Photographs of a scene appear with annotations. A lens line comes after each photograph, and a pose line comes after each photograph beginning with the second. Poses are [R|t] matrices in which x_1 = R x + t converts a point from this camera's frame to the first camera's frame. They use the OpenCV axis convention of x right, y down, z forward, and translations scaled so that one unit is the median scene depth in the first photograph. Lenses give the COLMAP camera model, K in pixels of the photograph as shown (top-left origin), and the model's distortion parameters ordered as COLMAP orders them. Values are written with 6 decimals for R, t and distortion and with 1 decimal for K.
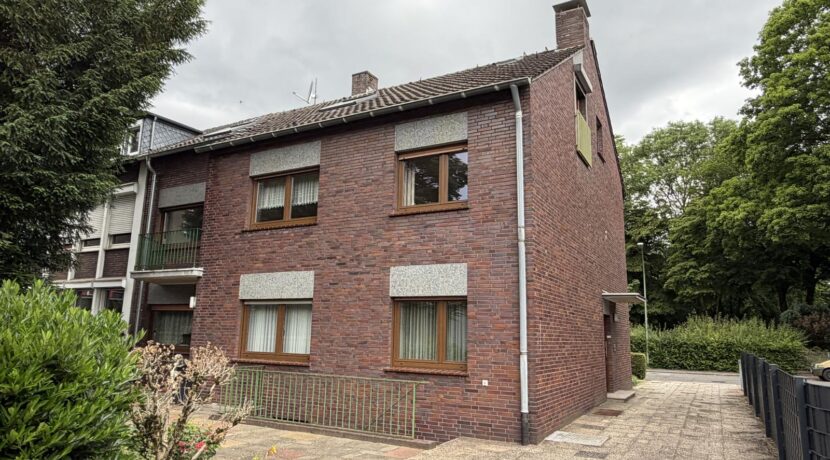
lens RADIAL K [[538.0, 0, 415.0], [0, 538.0, 230.0], [0, 0, 1]] dist [-0.001053, -0.000777]
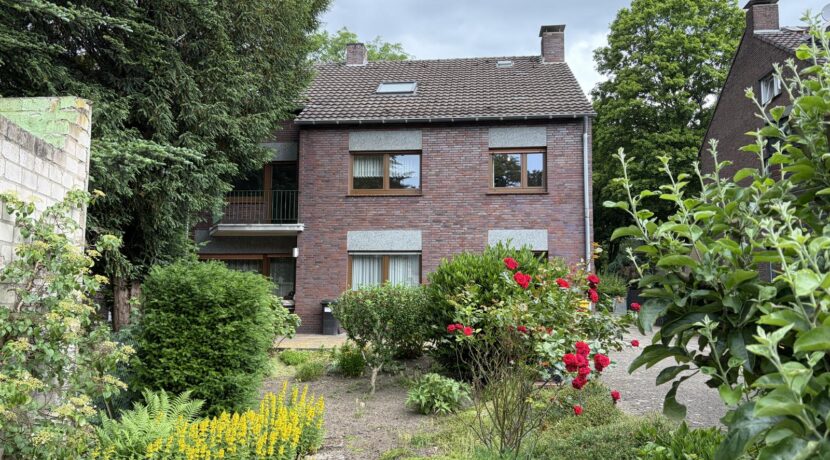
lens RADIAL K [[619.9, 0, 415.0], [0, 619.9, 230.0], [0, 0, 1]] dist [0.052907, -0.074254]
pose [[0.925111, 0.022343, 0.379039, -0.750503], [-0.060077, 0.994306, 0.088017, -0.057356], [-0.374914, -0.104197, 0.921185, -0.400057]]
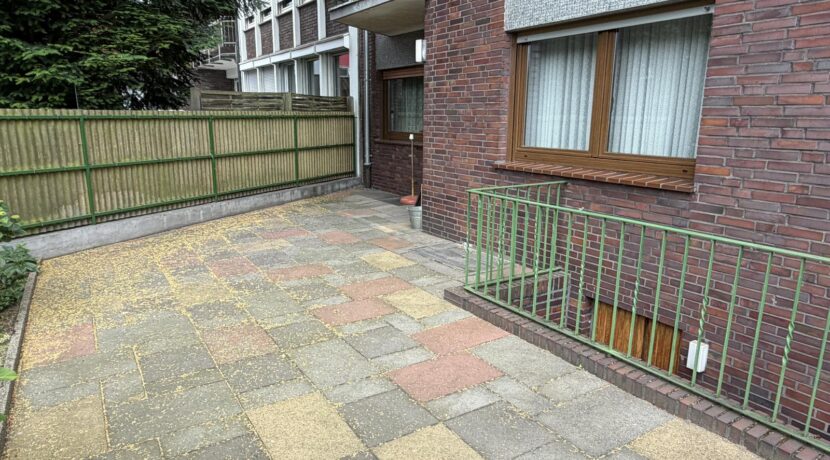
lens RADIAL K [[538.0, 0, 415.0], [0, 538.0, 230.0], [0, 0, 1]] dist [-0.001053, -0.000777]
pose [[0.875861, 0.086527, -0.474742, -0.172032], [0.101111, 0.929049, 0.355872, 0.119285], [0.471851, -0.359696, 0.804969, 0.565019]]
